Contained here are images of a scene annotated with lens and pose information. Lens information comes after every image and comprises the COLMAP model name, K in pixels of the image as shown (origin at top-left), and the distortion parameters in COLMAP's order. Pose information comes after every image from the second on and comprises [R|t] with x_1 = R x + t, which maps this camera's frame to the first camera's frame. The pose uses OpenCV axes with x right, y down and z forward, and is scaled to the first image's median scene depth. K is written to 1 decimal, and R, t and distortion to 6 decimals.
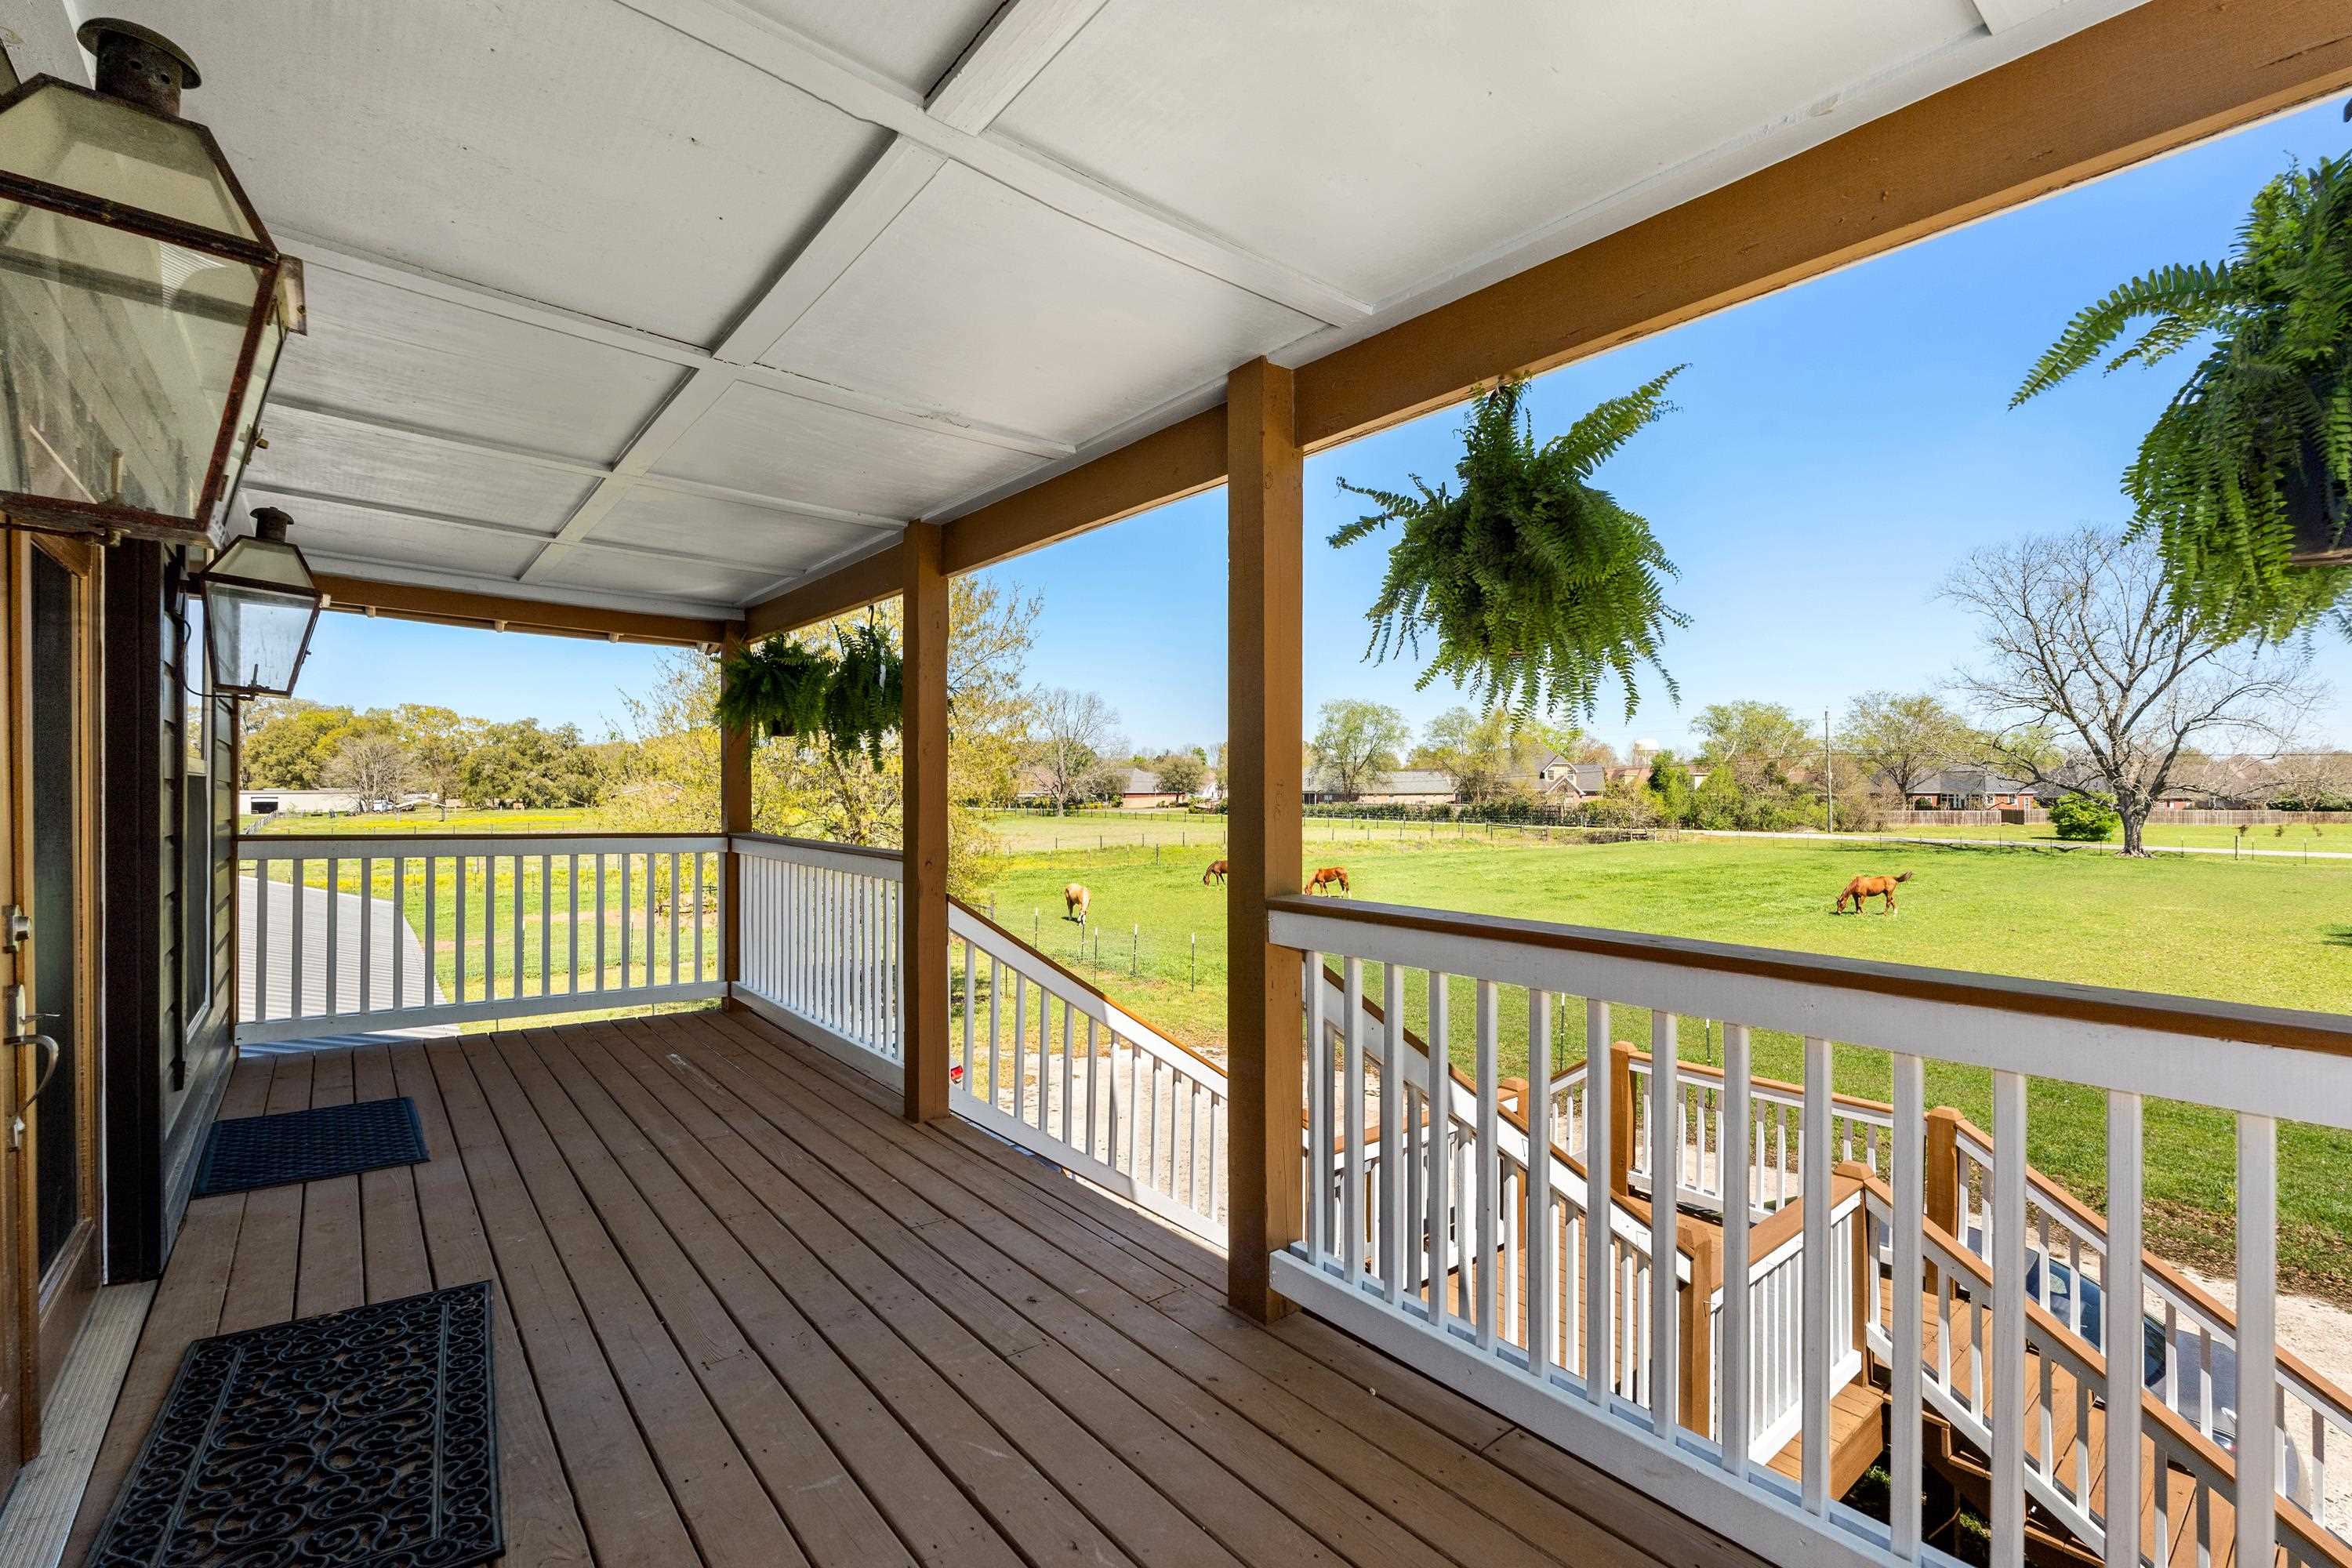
lens RADIAL K [[1050.0, 0, 1183.0], [0, 1050.0, 772.6], [0, 0, 1]] dist [-0.001293, -0.000570]
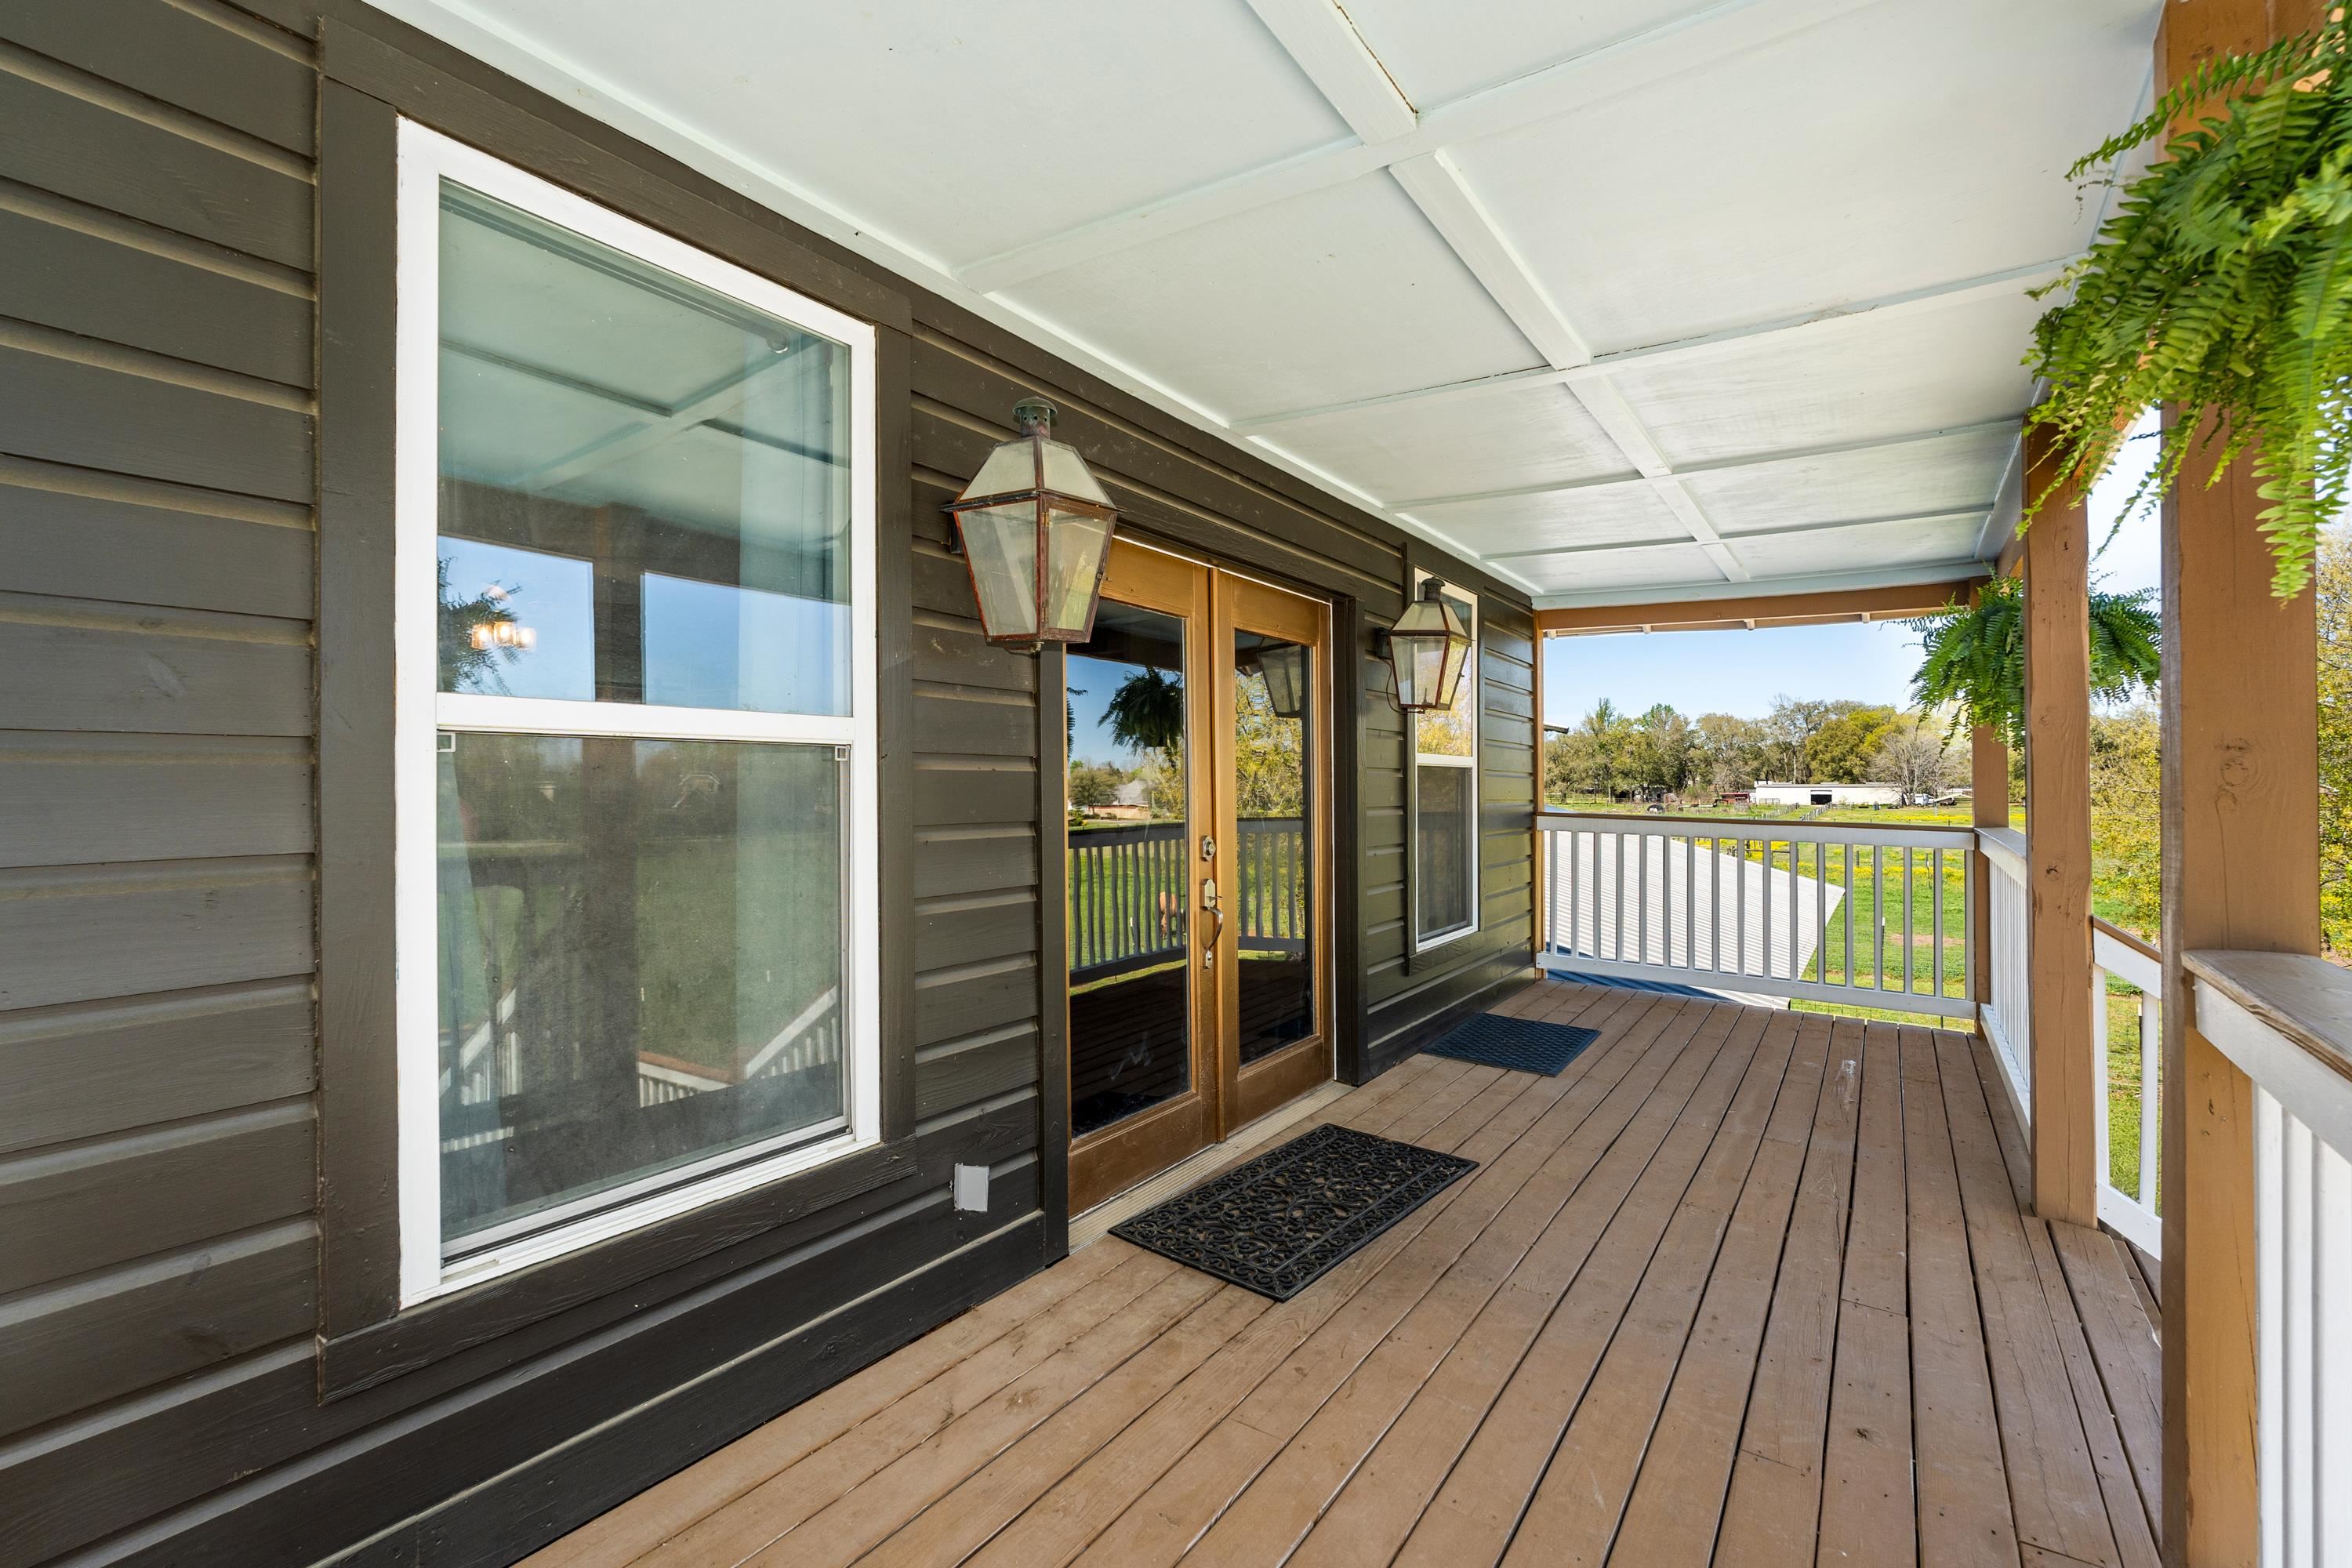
lens RADIAL K [[1050.0, 0, 1183.0], [0, 1050.0, 772.6], [0, 0, 1]] dist [-0.001293, -0.000570]
pose [[0.290594, -0.004244, -0.956837, 0.326290], [0.009082, 0.999957, -0.001677, 0.010329], [0.956803, -0.008203, 0.290620, 0.218726]]
